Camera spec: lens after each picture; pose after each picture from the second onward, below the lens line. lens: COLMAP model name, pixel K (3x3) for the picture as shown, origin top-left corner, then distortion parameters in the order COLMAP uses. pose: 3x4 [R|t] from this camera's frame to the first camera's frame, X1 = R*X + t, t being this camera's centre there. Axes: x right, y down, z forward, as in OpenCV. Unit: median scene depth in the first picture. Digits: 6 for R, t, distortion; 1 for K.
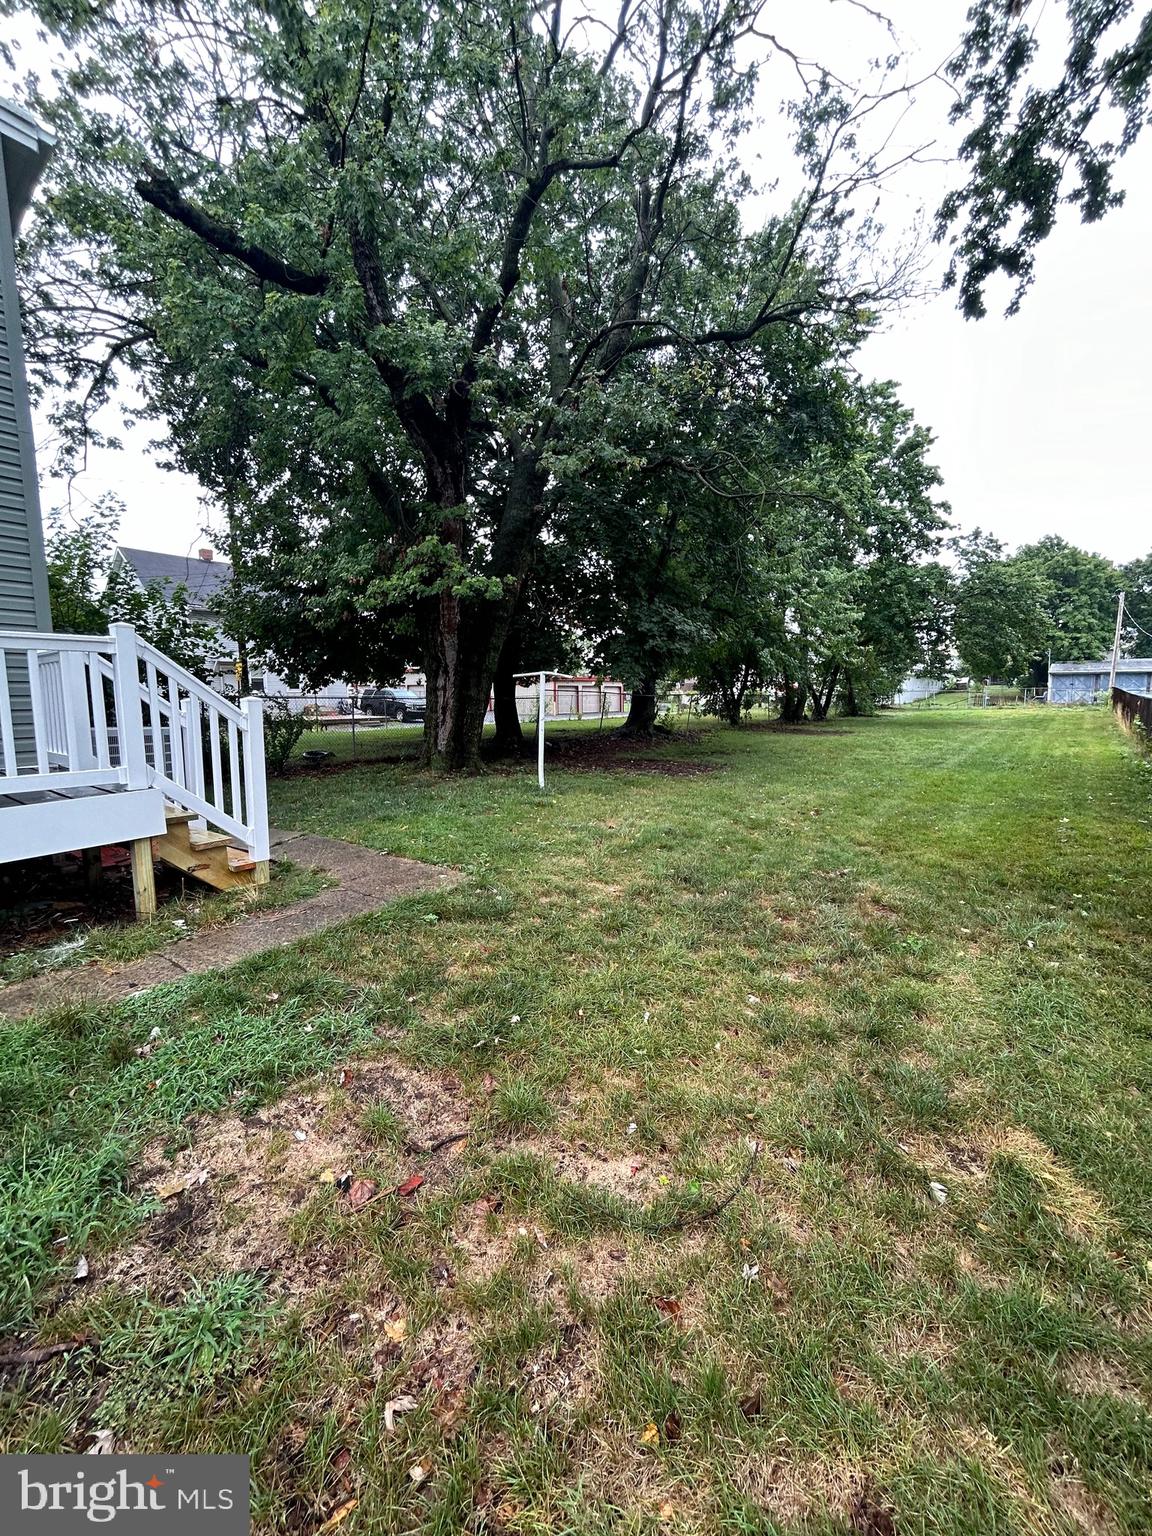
lens RADIAL K [[624.6, 0, 575.7], [0, 624.6, 767.4], [0, 0, 1]] dist [0.003441, 0.000276]
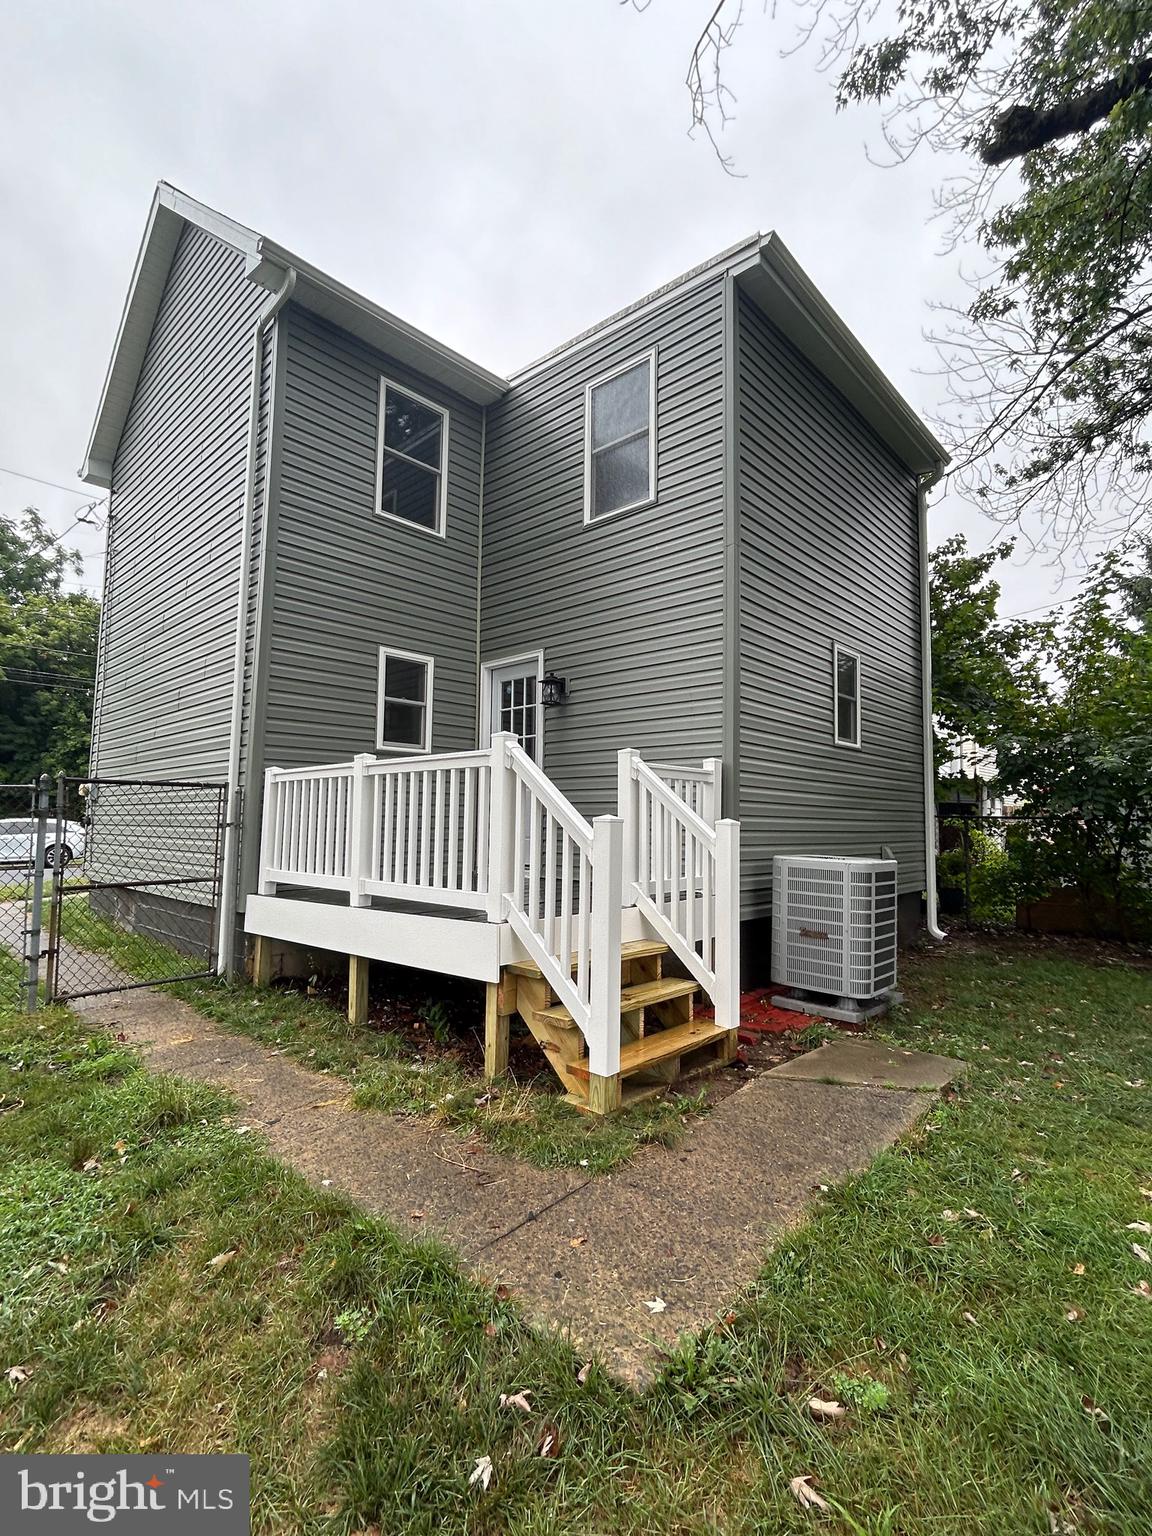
lens RADIAL K [[715.7, 0, 576.7], [0, 715.7, 768.1], [0, 0, 1]] dist [0.001377, 0.000068]
pose [[-0.064814, -0.071682, -0.995319, 0.249653], [-0.126941, 0.989906, -0.063026, -0.112554], [0.989790, 0.122262, -0.073259, 1.056628]]
